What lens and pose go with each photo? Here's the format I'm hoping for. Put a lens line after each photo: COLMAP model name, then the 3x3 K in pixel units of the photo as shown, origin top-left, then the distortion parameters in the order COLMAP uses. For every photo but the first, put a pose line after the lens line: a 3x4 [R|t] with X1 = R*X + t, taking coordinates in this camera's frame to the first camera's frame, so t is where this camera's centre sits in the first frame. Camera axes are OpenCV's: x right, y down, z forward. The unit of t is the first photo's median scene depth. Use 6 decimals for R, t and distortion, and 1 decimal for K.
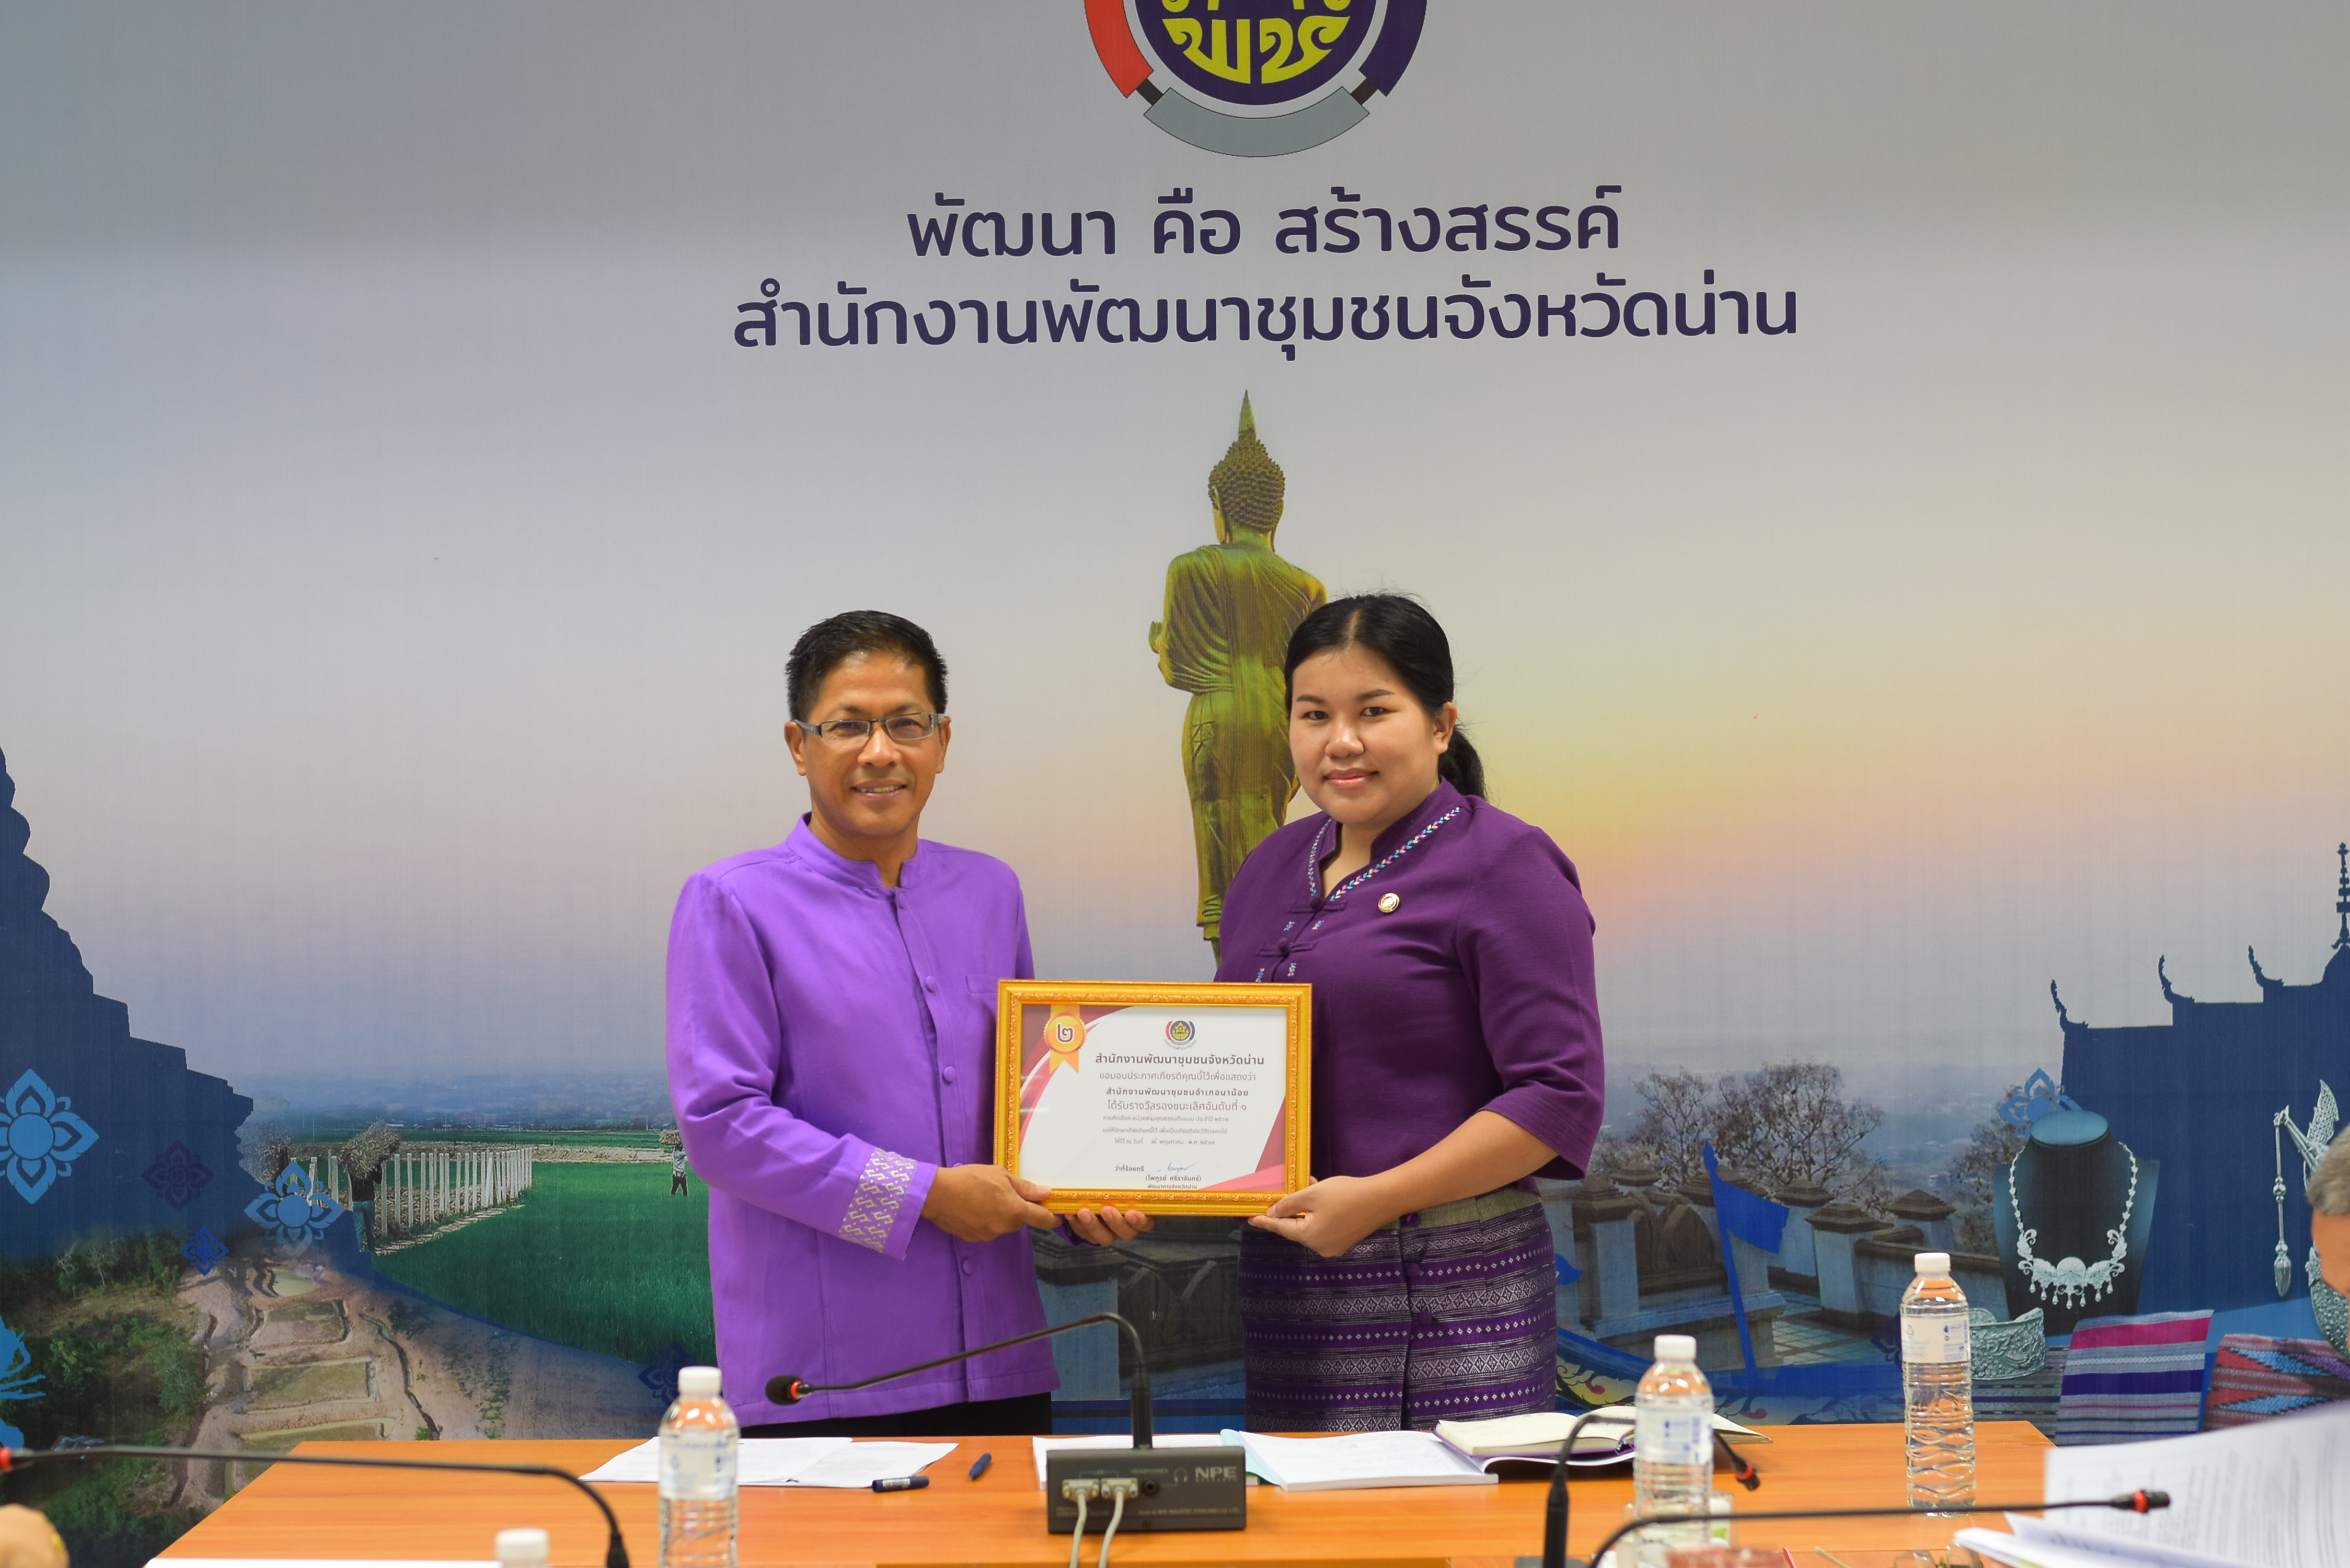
lens RADIAL K [[5359.0, 0, 1172.1], [0, 5359.0, 778.6], [0, 0, 1]] dist [0.004305, 0.000000]
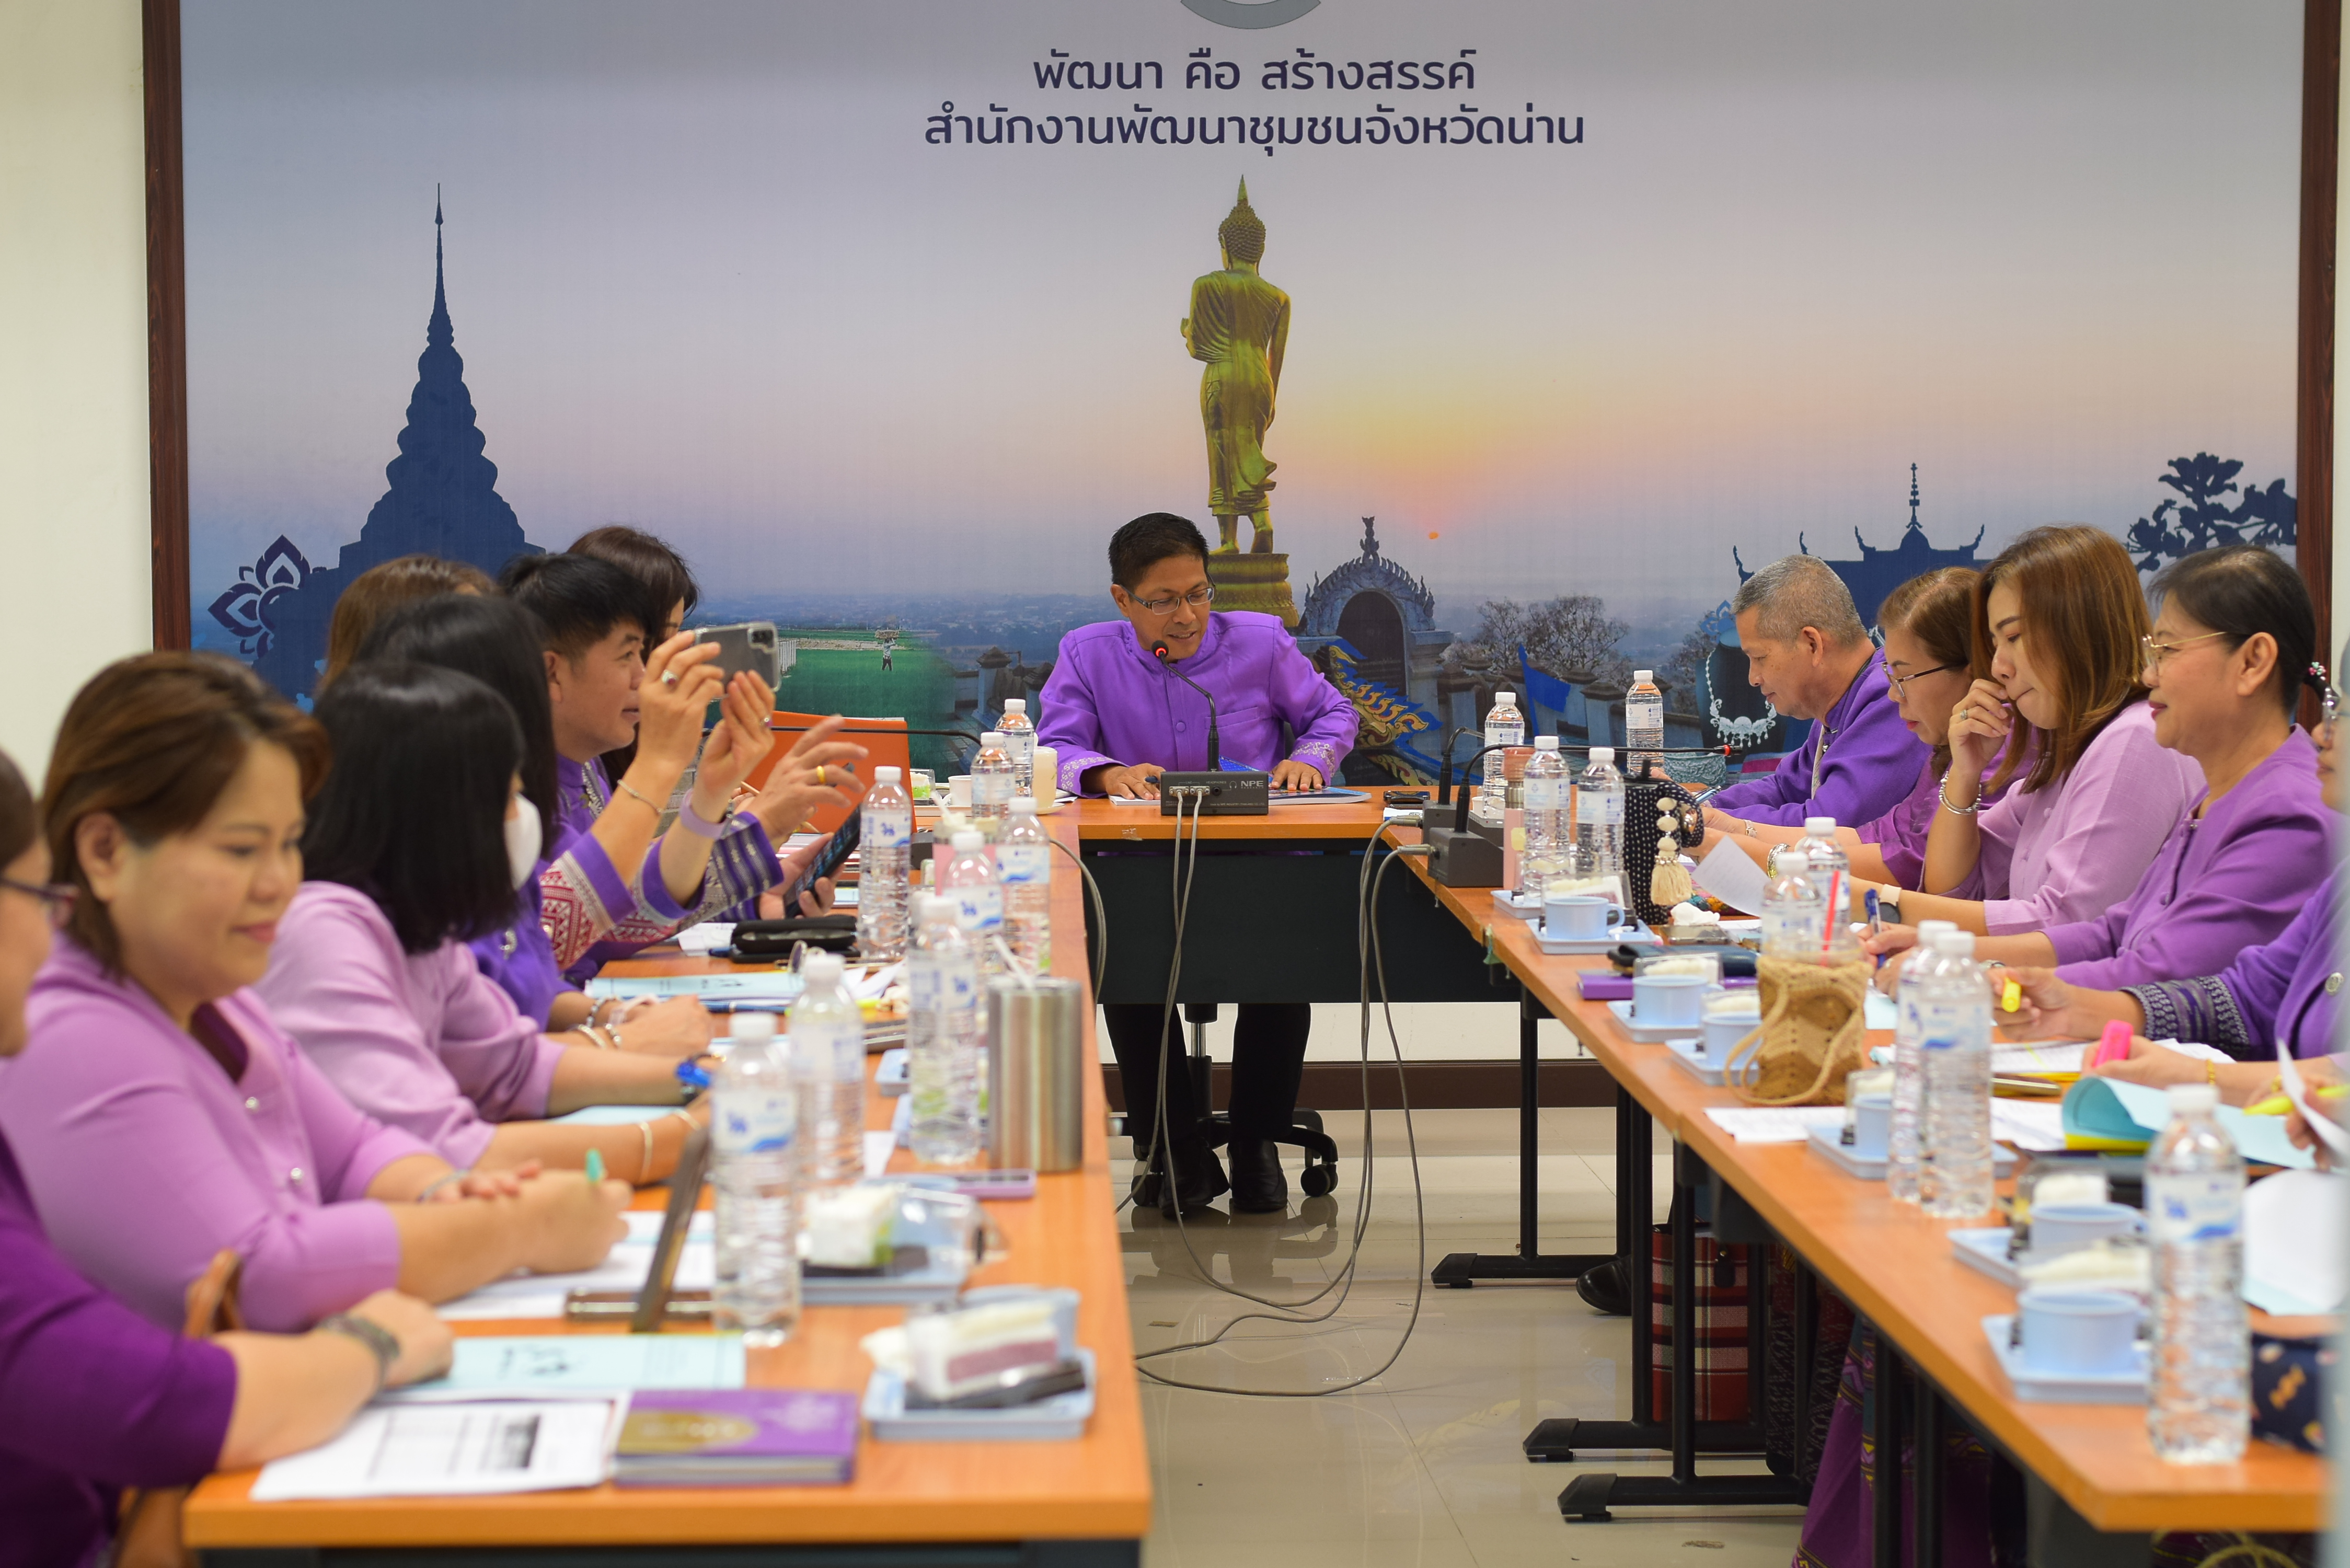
lens RADIAL K [[5359.0, 0, 1165.9], [0, 5359.0, 798.8], [0, 0, 1]] dist [0.004305, 0.000000]
pose [[0.999312, 0.008042, 0.036208, -0.066052], [-0.010259, 0.998057, 0.061458, 0.016148], [-0.035643, -0.061788, 0.997453, -0.619356]]
